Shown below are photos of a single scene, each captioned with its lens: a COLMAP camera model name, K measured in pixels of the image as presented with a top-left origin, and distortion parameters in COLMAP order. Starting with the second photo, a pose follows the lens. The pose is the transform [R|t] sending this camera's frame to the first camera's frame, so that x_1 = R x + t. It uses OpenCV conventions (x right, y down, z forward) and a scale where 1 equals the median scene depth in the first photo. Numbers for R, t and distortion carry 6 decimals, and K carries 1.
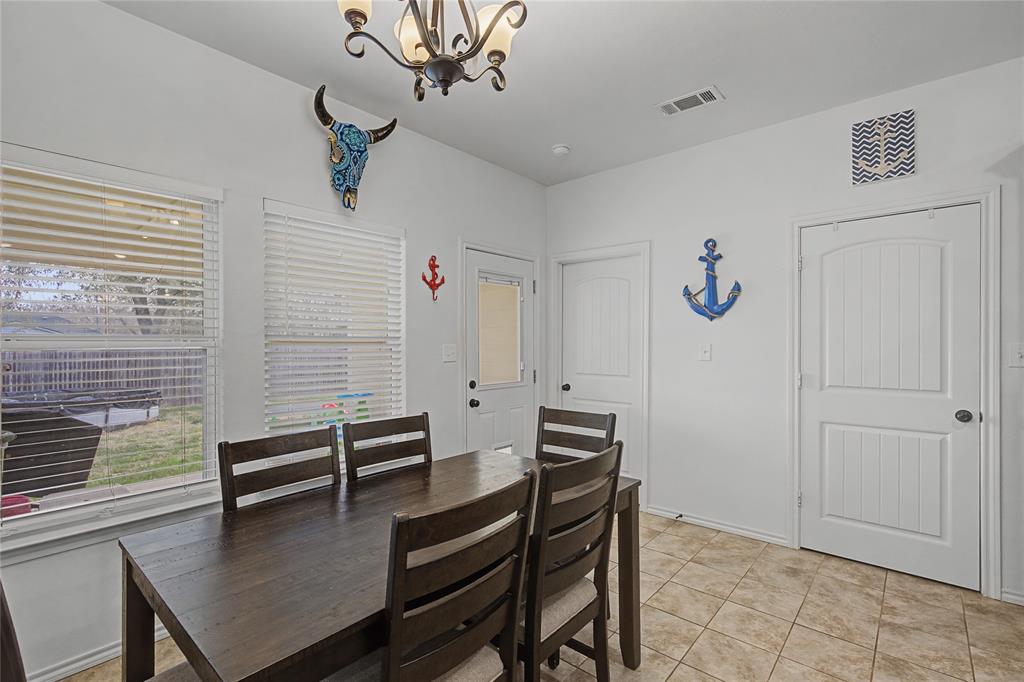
lens RADIAL K [[470.0, 0, 515.9], [0, 470.0, 348.8], [0, 0, 1]] dist [-0.000624, 0.000795]
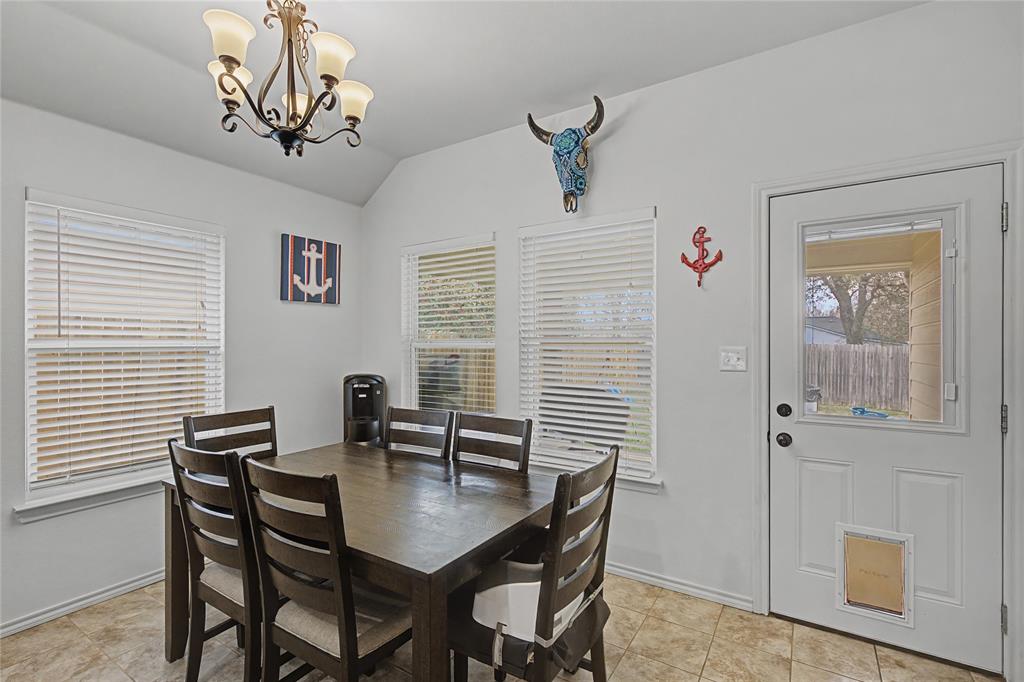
lens RADIAL K [[470.0, 0, 507.9], [0, 470.0, 343.5], [0, 0, 1]] dist [-0.000624, 0.000795]
pose [[0.144961, 0.001694, -0.989436, 0.518707], [-0.012229, 0.999925, -0.000079, -0.008947], [0.989362, 0.012111, 0.144971, 0.590193]]
